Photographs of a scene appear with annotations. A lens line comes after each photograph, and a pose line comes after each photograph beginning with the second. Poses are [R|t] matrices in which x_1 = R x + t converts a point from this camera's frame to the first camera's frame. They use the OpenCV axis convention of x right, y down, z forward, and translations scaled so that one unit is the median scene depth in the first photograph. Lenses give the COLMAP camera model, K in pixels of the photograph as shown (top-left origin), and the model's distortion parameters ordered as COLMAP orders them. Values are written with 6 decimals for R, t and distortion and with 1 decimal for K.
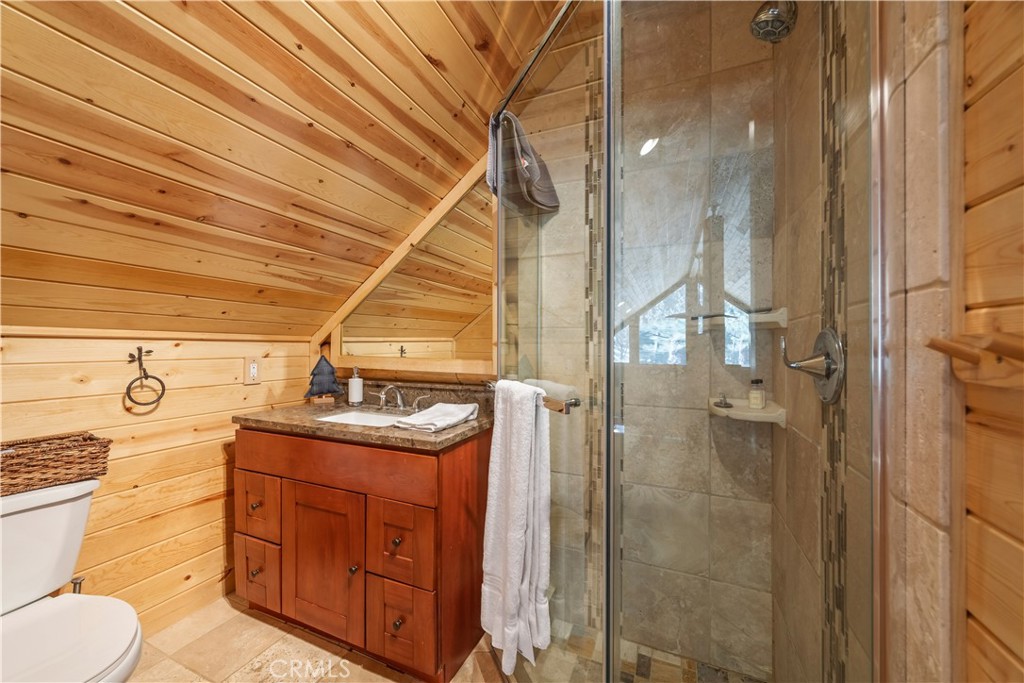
lens RADIAL K [[399.8, 0, 513.8], [0, 399.8, 339.0], [0, 0, 1]] dist [-0.000078, 0.001403]
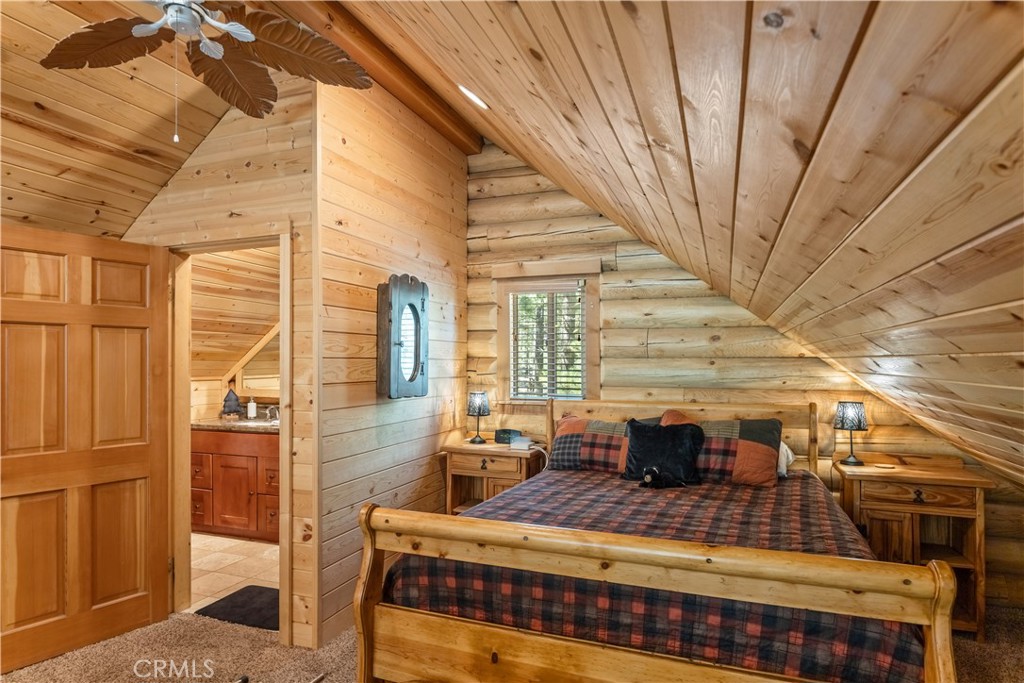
lens RADIAL K [[567.1, 0, 508.5], [0, 567.1, 351.8], [0, 0, 1]] dist [-0.003880, 0.002088]
pose [[0.998815, -0.007091, 0.048155, 0.534019], [0.007070, 0.999975, 0.000596, -0.103035], [-0.048158, -0.000255, 0.998840, -1.343696]]
